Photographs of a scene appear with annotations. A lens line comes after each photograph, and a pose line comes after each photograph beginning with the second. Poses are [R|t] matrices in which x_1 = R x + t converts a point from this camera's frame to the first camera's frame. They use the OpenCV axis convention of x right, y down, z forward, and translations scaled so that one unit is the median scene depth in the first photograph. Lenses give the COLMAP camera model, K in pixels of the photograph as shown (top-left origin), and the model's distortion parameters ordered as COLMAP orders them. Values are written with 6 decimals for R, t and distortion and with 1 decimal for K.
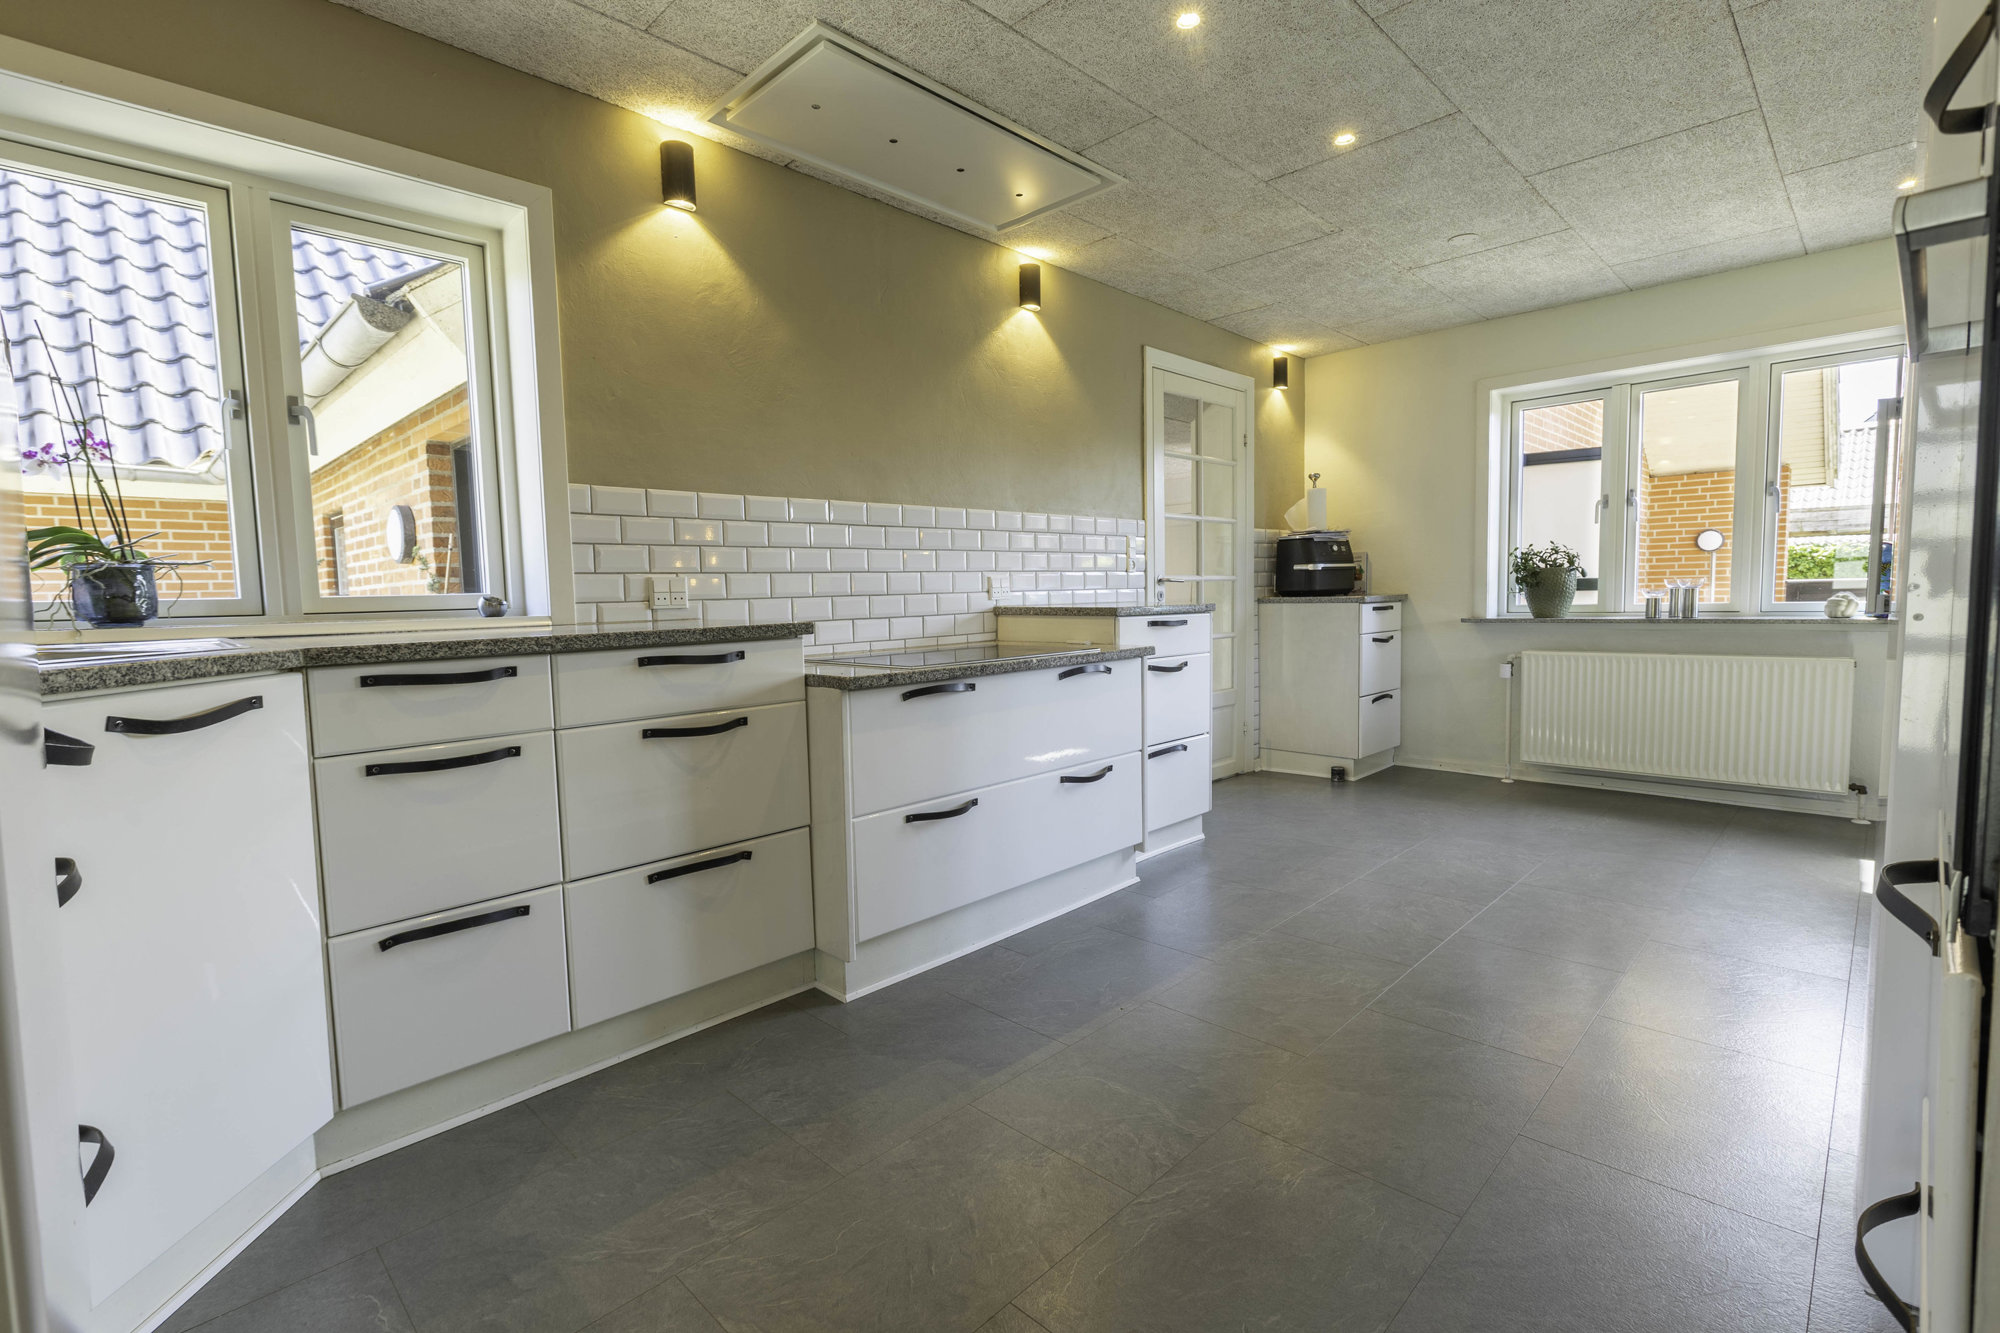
lens RADIAL K [[888.1, 0, 1014.6], [0, 888.1, 655.1], [0, 0, 1]] dist [-0.002171, -0.000073]
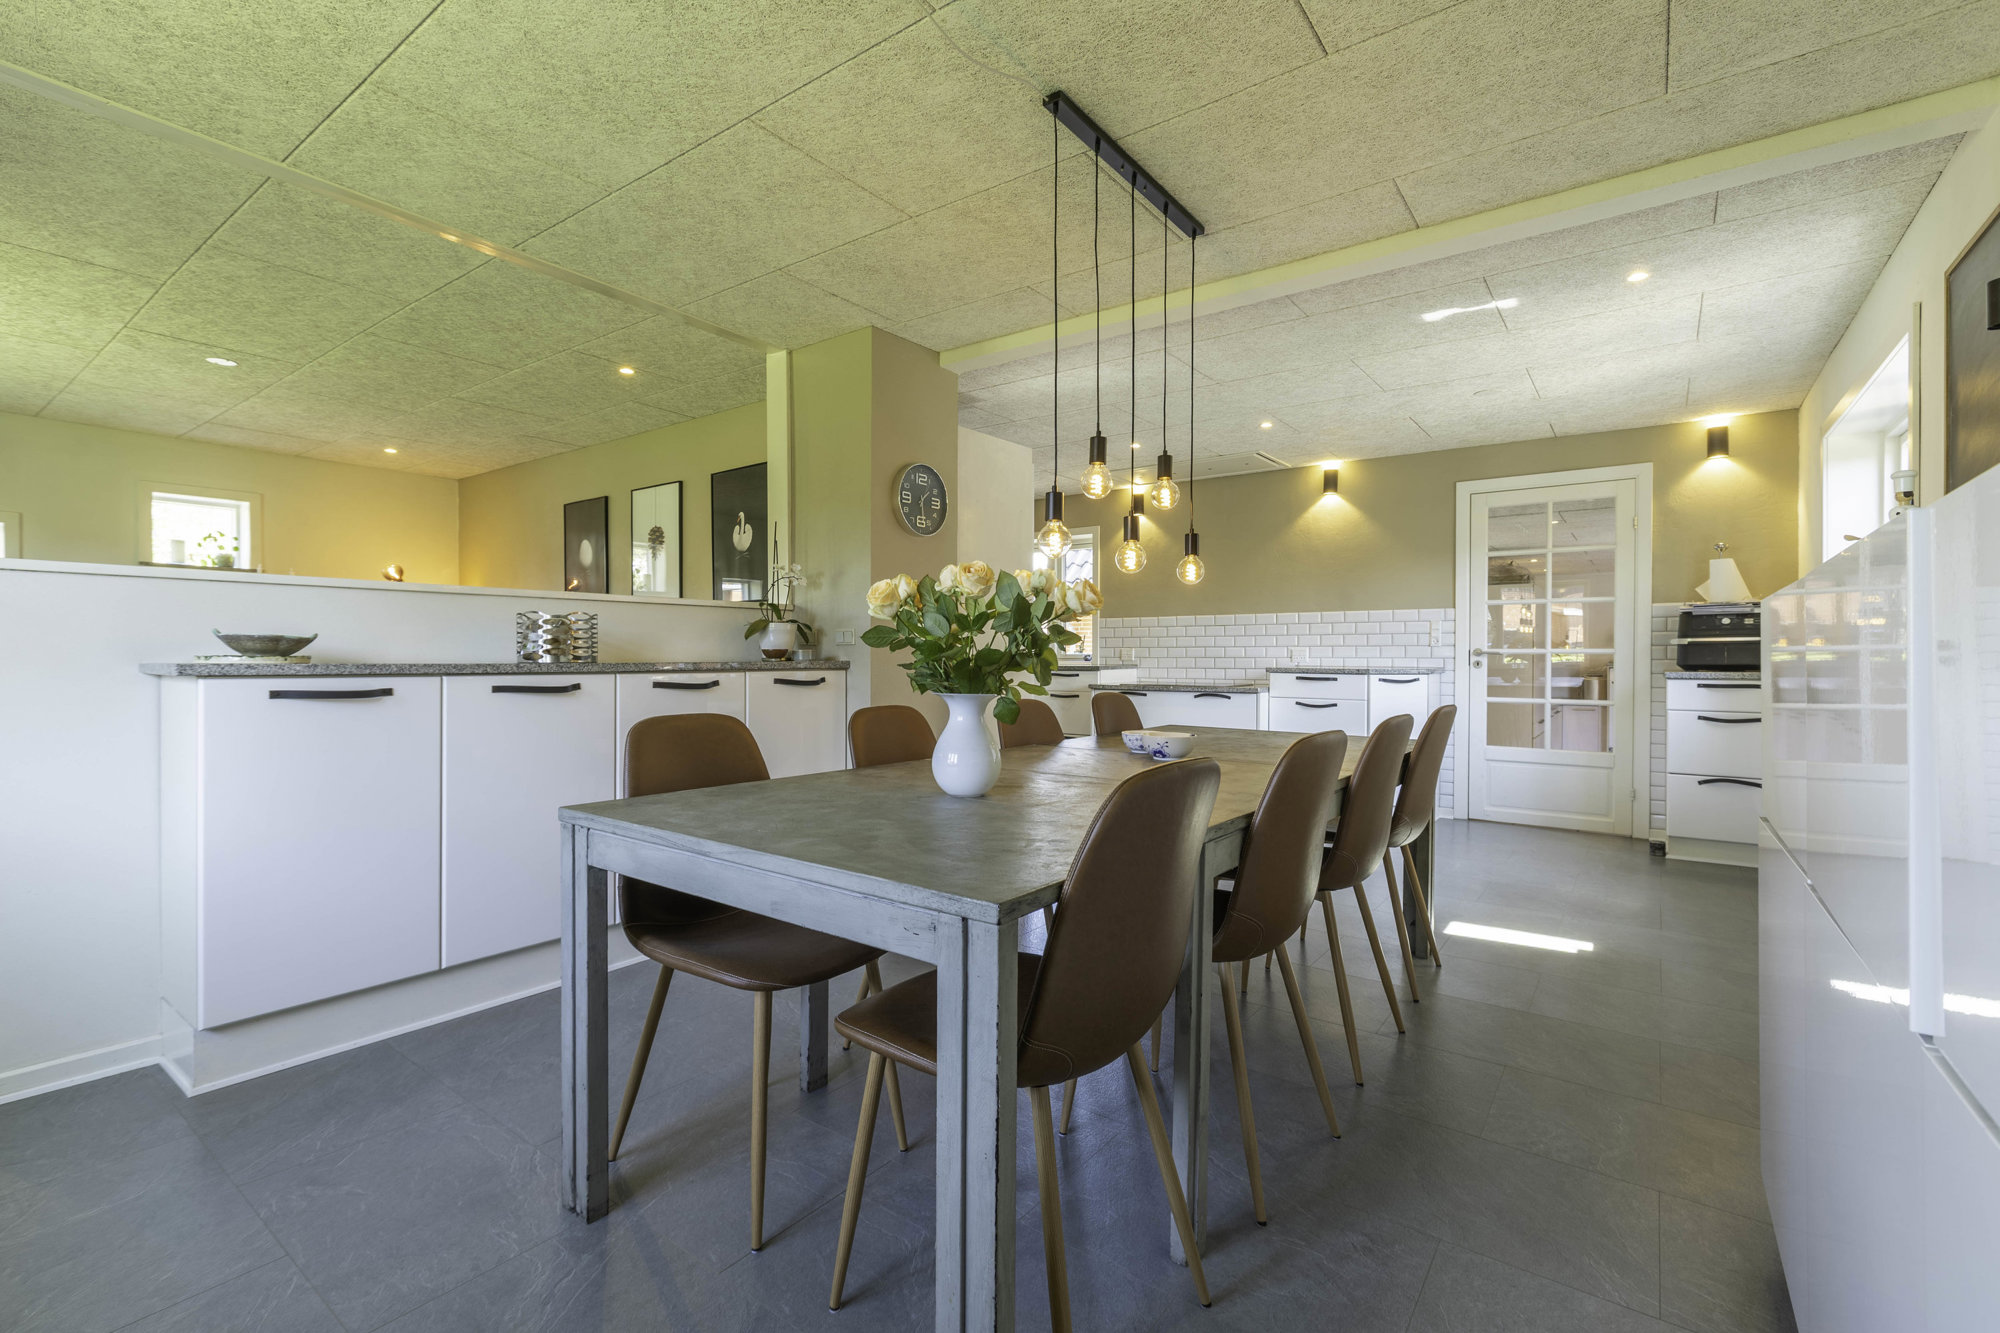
lens RADIAL K [[888.1, 0, 1002.4], [0, 888.1, 664.0], [0, 0, 1]] dist [-0.002171, -0.000073]
pose [[0.152254, 0.031211, -0.987849, 1.610206], [-0.078245, 0.996745, 0.019432, -0.045412], [0.985239, 0.074335, 0.154200, 0.134272]]
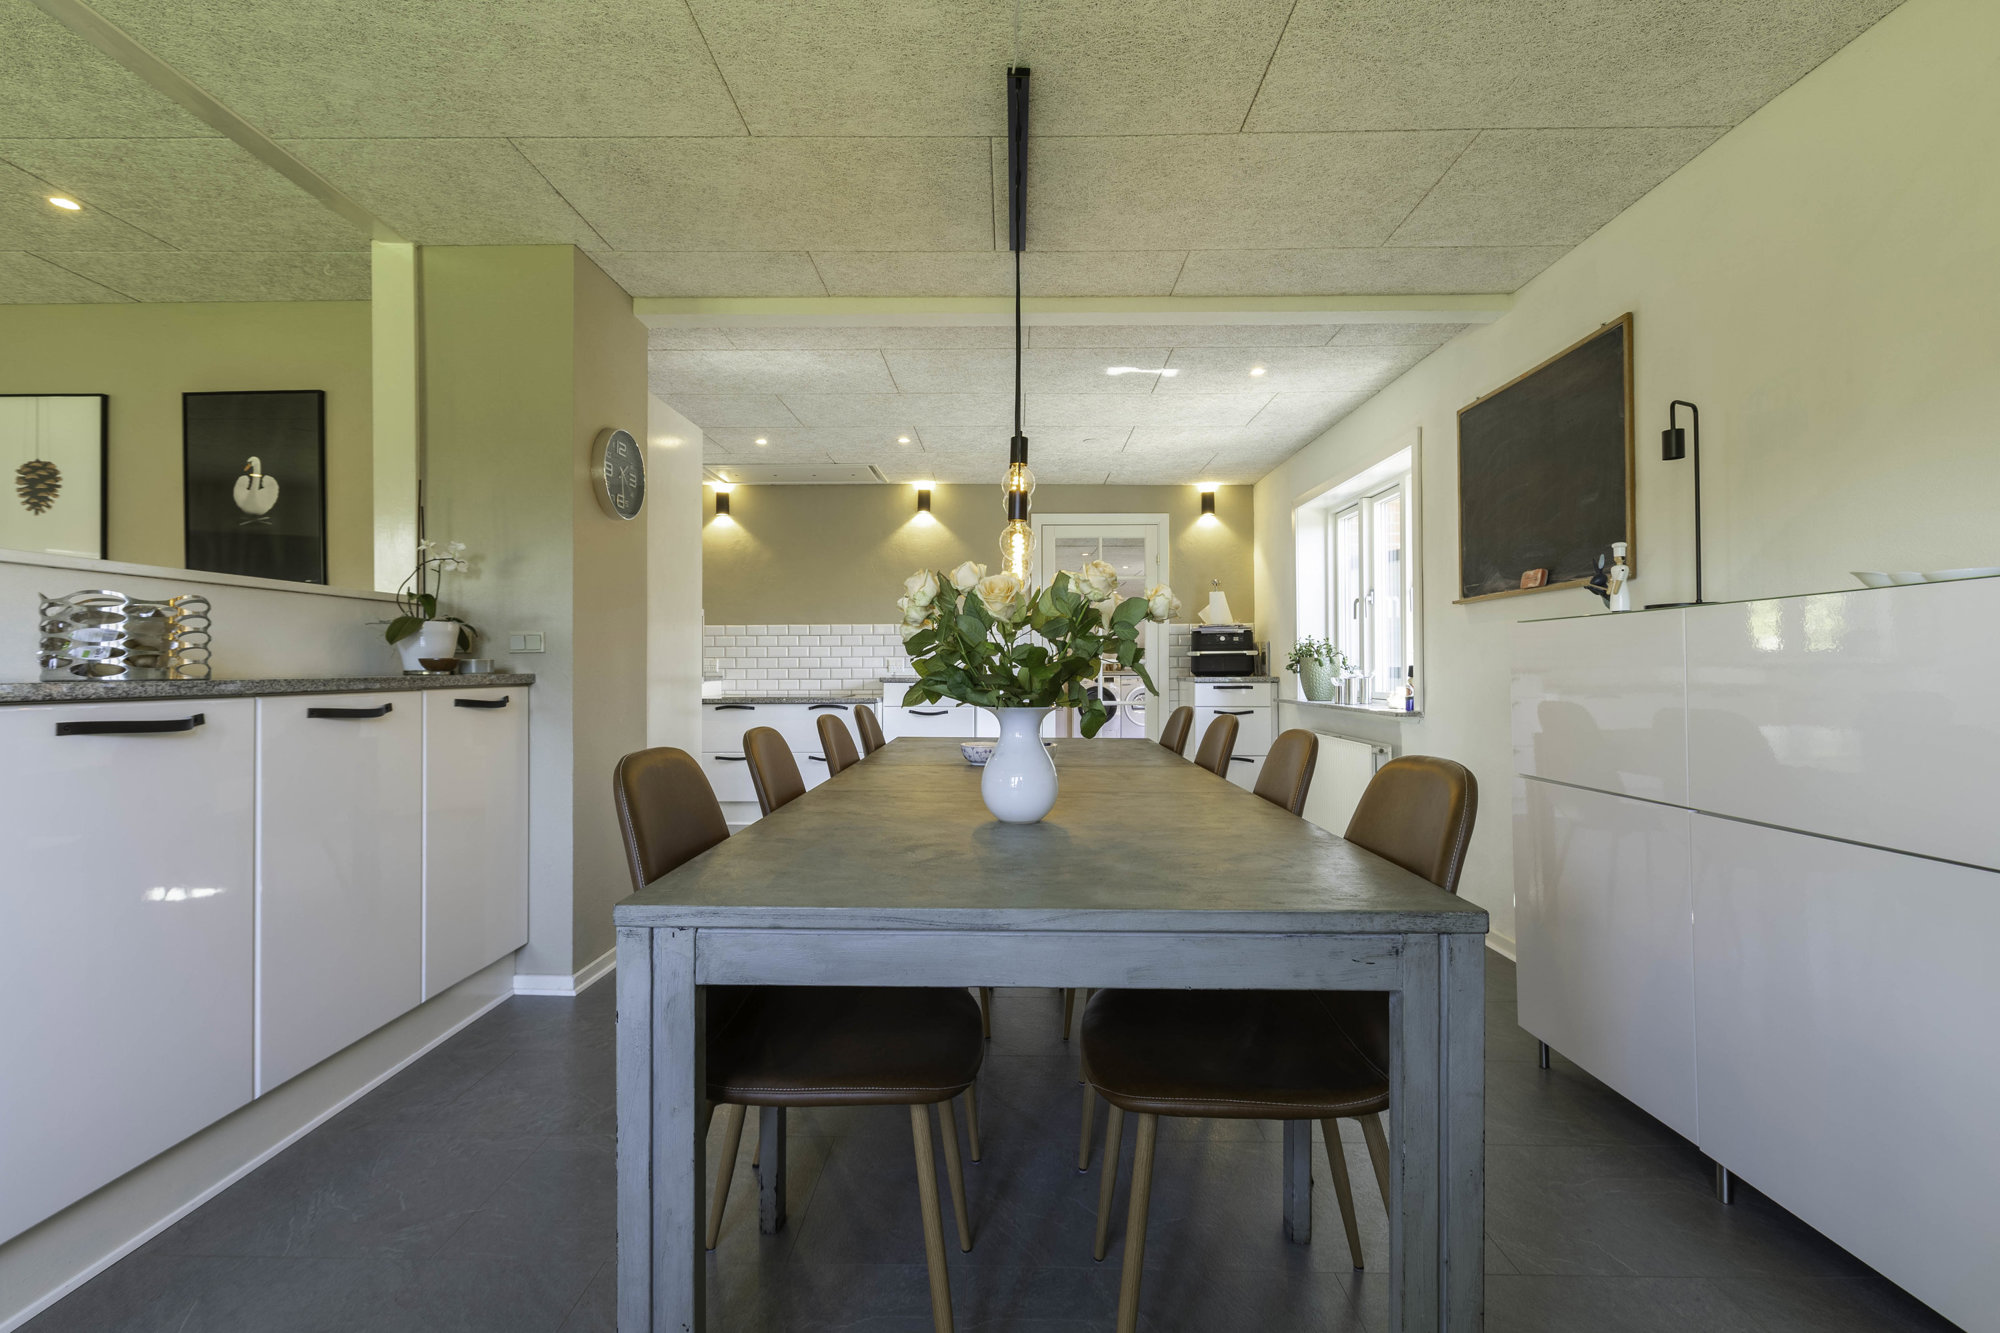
lens RADIAL K [[888.1, 0, 1012.2], [0, 888.1, 663.2], [0, 0, 1]] dist [-0.002171, -0.000073]
pose [[0.705744, 0.016937, -0.708264, 1.423620], [-0.064886, 0.997058, -0.040812, -0.020711], [0.705489, 0.074760, 0.704767, -0.128679]]
